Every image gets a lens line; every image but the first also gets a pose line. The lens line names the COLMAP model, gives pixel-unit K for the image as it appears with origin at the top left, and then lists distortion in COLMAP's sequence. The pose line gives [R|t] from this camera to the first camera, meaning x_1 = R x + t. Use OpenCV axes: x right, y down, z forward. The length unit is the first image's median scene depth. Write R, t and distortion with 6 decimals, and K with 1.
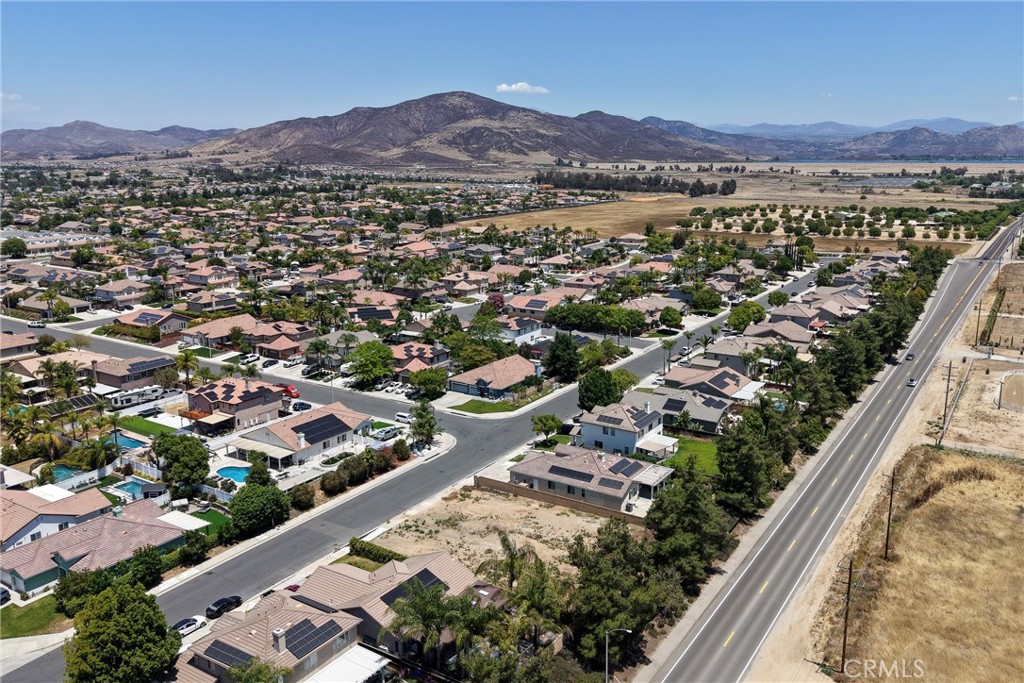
lens RADIAL K [[812.2, 0, 512.0], [0, 812.2, 341.5], [0, 0, 1]] dist [-0.004334, -0.001063]
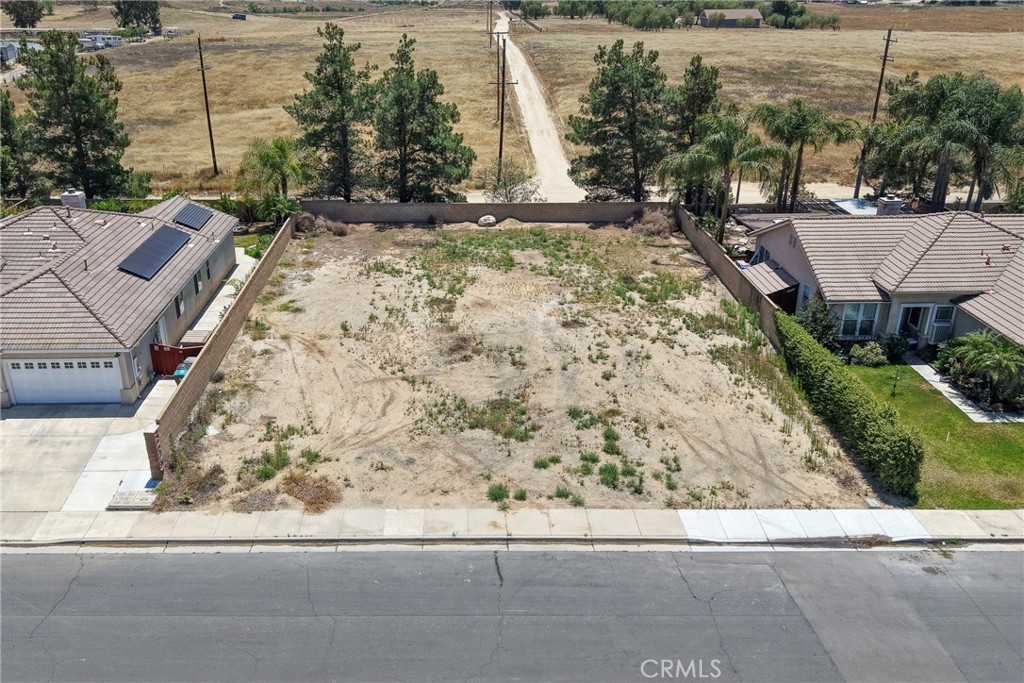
lens RADIAL K [[905.5, 0, 465.7], [0, 905.5, 338.4], [0, 0, 1]] dist [0.086350, -0.164678]
pose [[-0.568956, -0.284865, 0.771454, -0.282160], [0.200981, 0.861476, 0.466332, 0.045601], [-0.797431, 0.420370, -0.432890, 1.043353]]
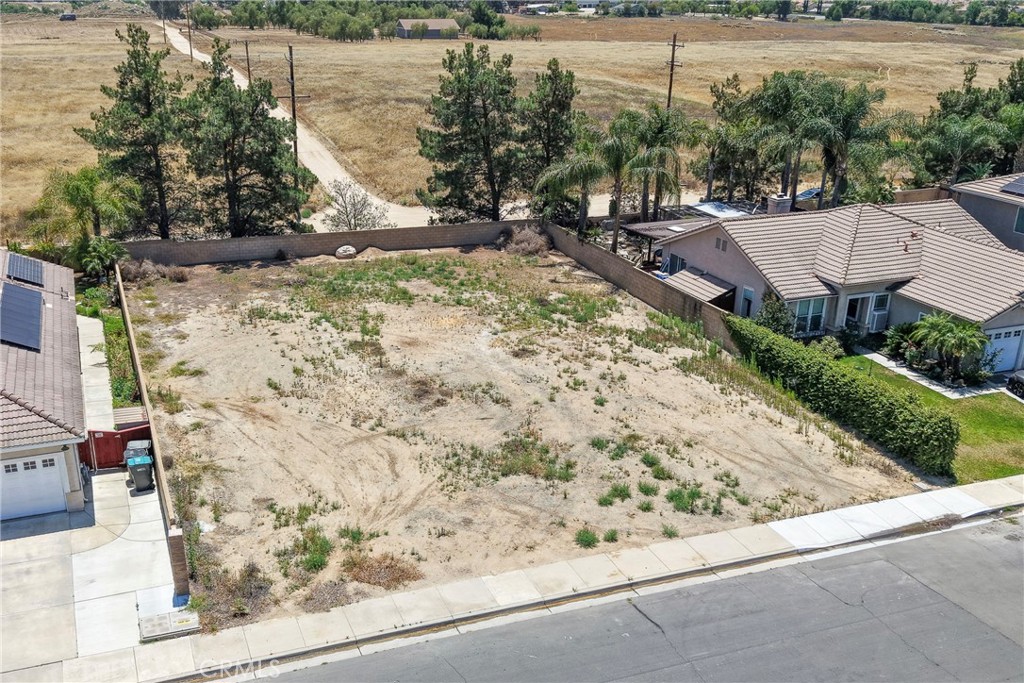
lens RADIAL K [[1004.9, 0, 485.3], [0, 1004.9, 385.5], [0, 0, 1]] dist [0.108004, -0.244426]
pose [[-0.820822, -0.199930, 0.535051, -0.211635], [0.135750, 0.841616, 0.522737, 0.035224], [-0.554818, 0.501707, -0.663676, 1.106372]]
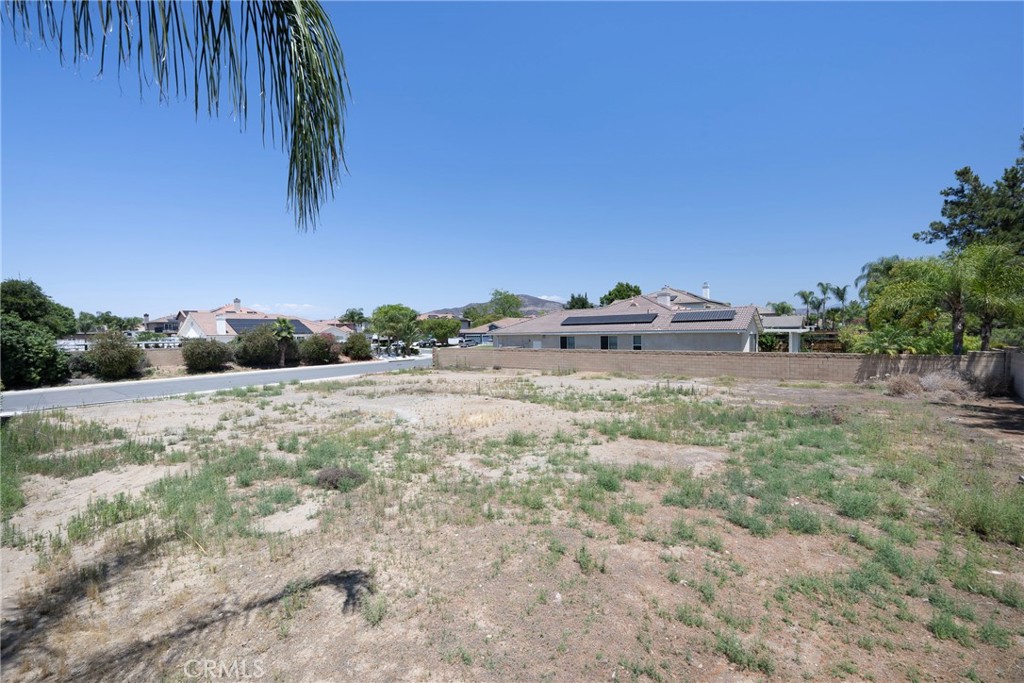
lens RADIAL K [[421.3, 0, 502.3], [0, 421.3, 340.8], [0, 0, 1]] dist [-0.001201, -0.000015]
pose [[0.994145, 0.005452, -0.107917, 0.035717], [-0.026983, 0.979611, -0.199082, 0.221006], [0.104631, 0.200828, 0.974023, 0.726970]]
